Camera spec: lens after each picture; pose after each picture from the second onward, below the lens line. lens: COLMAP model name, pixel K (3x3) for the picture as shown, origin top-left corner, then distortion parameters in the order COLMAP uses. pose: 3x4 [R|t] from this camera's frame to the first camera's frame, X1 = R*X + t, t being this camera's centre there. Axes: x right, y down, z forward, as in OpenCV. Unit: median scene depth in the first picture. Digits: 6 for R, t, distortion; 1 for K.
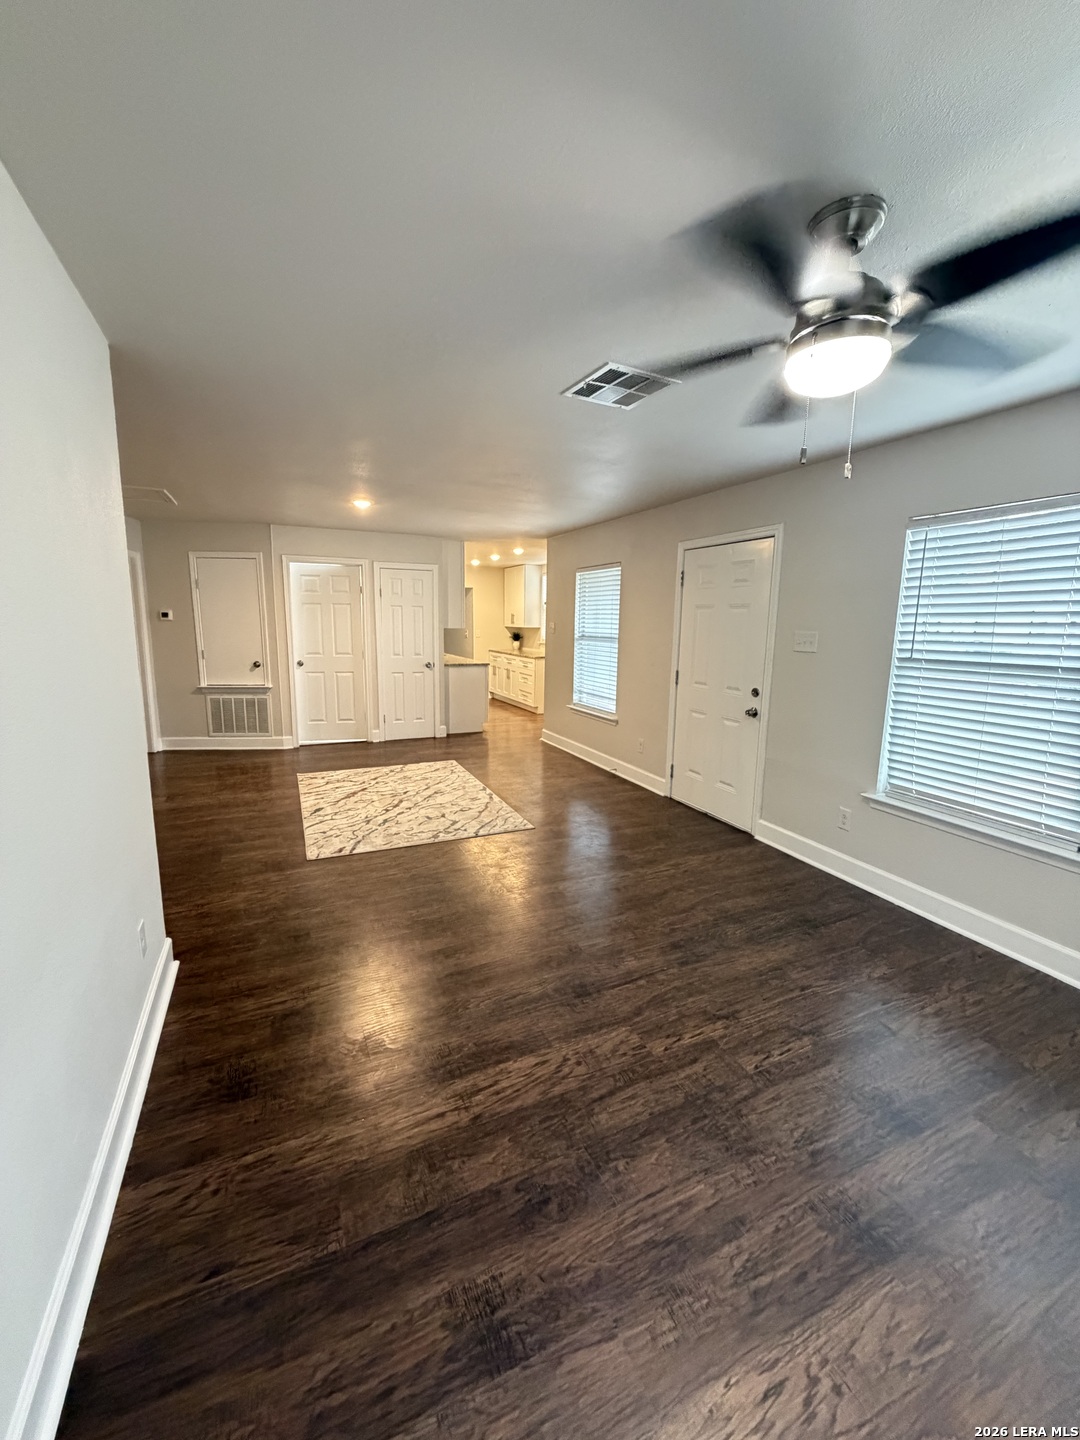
lens RADIAL K [[576.0, 0, 540.0], [0, 576.0, 720.0], [0, 0, 1]] dist [0.005998, -0.000241]
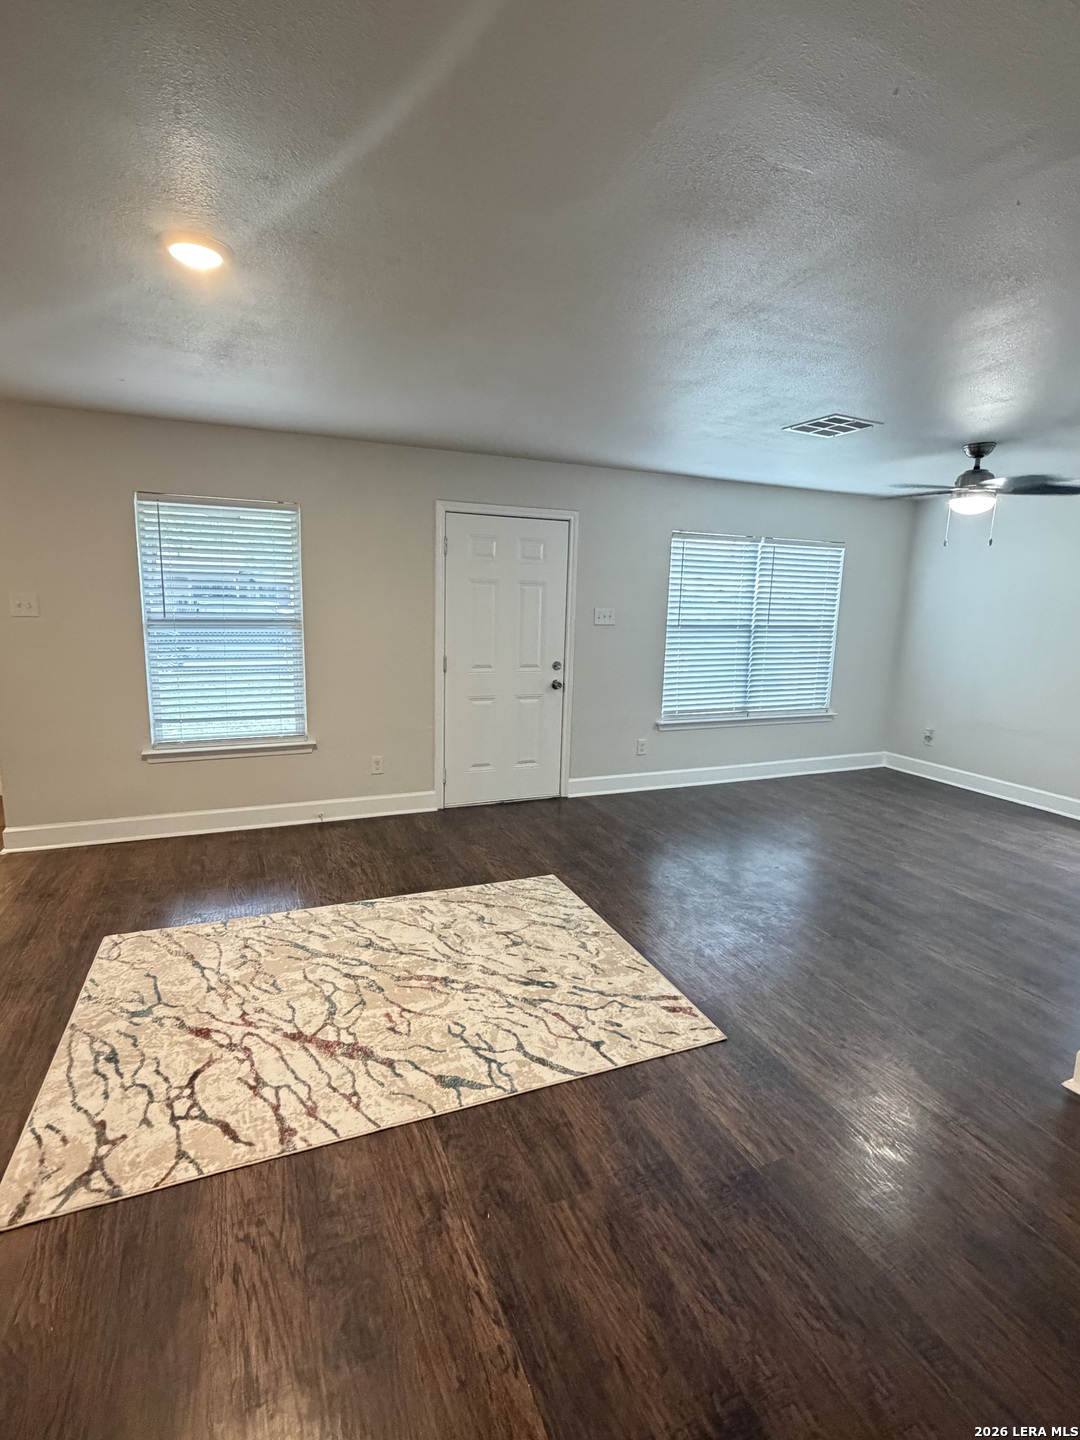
lens RADIAL K [[692.2, 0, 540.0], [0, 692.2, 720.0], [0, 0, 1]] dist [0.000750, 0.000203]
pose [[0.024907, -0.184780, 0.982464, -0.805695], [0.149272, 0.972439, 0.179110, -0.164359], [-0.988482, 0.142193, 0.051803, 0.875268]]
